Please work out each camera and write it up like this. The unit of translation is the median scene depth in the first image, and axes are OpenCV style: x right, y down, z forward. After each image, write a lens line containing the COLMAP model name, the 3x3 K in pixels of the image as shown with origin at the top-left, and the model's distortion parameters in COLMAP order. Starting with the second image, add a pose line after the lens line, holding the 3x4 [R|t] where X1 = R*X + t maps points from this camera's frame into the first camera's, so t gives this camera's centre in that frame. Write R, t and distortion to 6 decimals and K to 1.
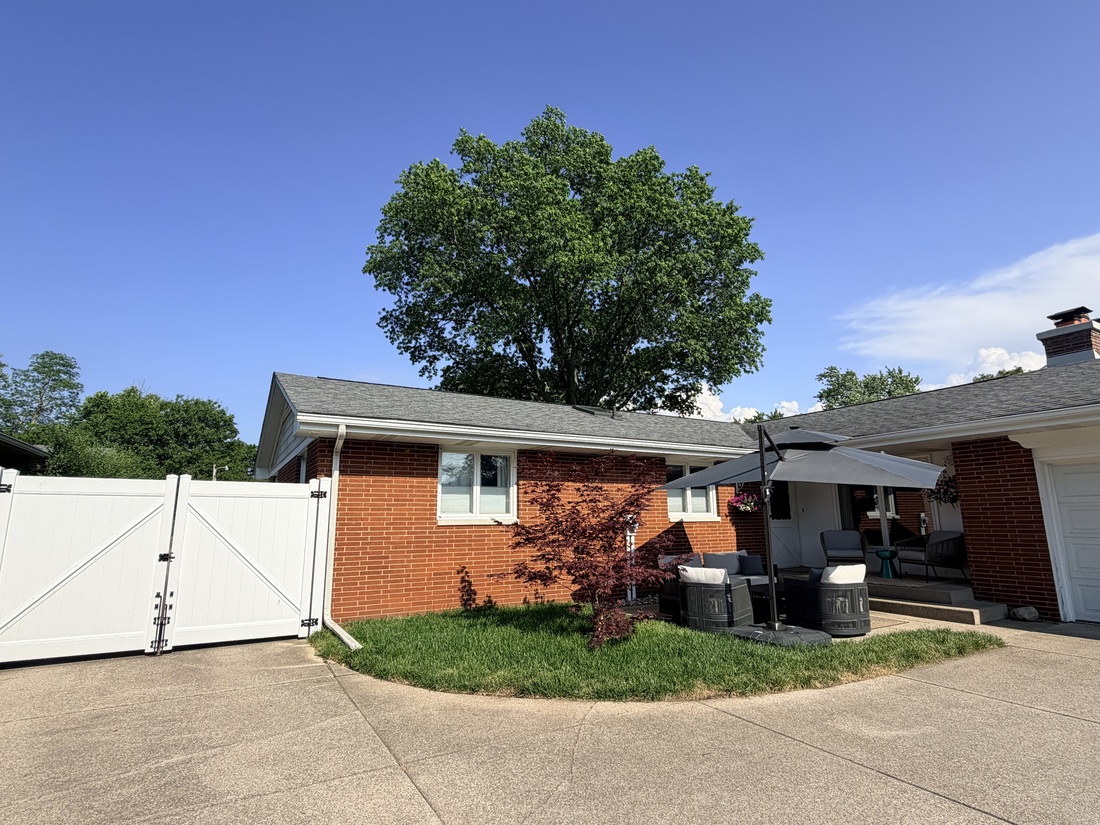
lens RADIAL K [[560.0, 0, 550.0], [0, 560.0, 412.5], [0, 0, 1]] dist [0.002015, 0.001365]
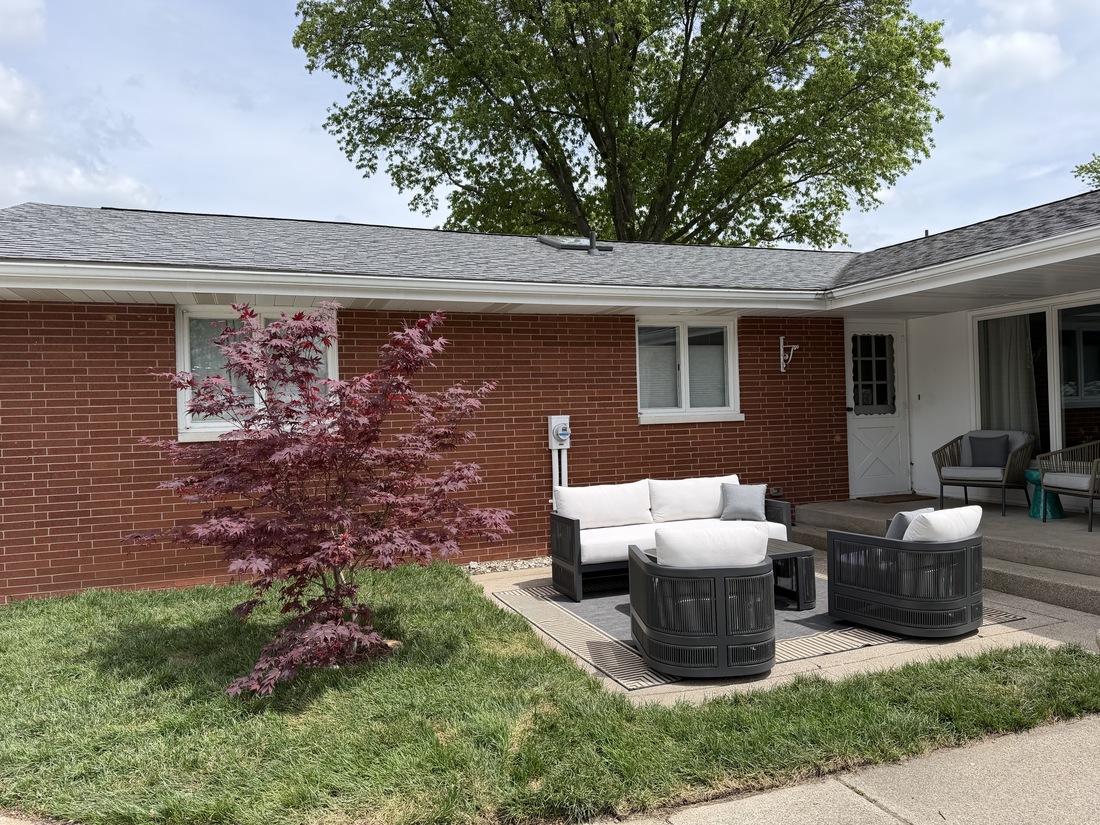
lens RADIAL K [[757.1, 0, 543.7], [0, 757.1, 403.3], [0, 0, 1]] dist [0.158733, -0.233587]
pose [[0.986135, -0.020079, -0.164727, 0.100202], [0.049644, 0.982889, 0.177382, 0.011499], [0.158347, -0.183100, 0.970258, 0.089547]]
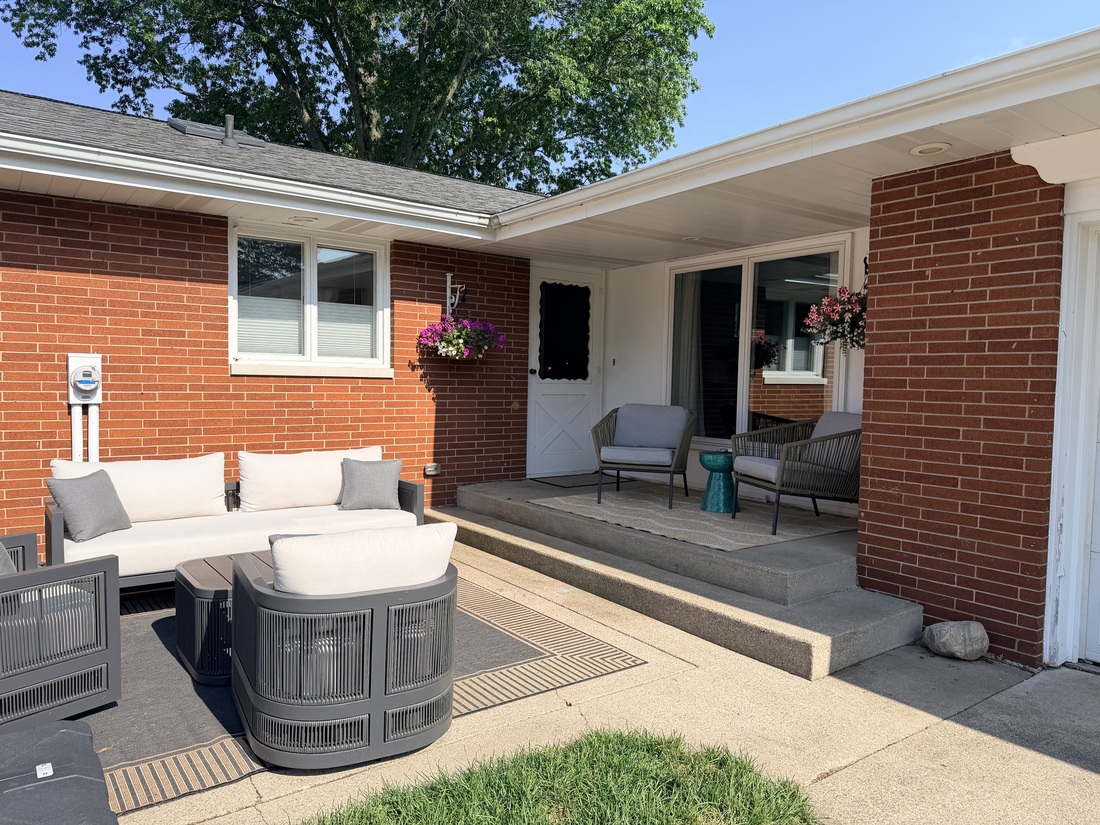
lens RADIAL K [[777.3, 0, 532.5], [0, 777.3, 414.2], [0, 0, 1]] dist [0.054903, -0.057919]
pose [[0.995634, 0.025314, 0.089848, 0.155945], [-0.045668, 0.971566, 0.232325, 0.031869], [-0.081413, -0.235413, 0.968480, 0.167330]]
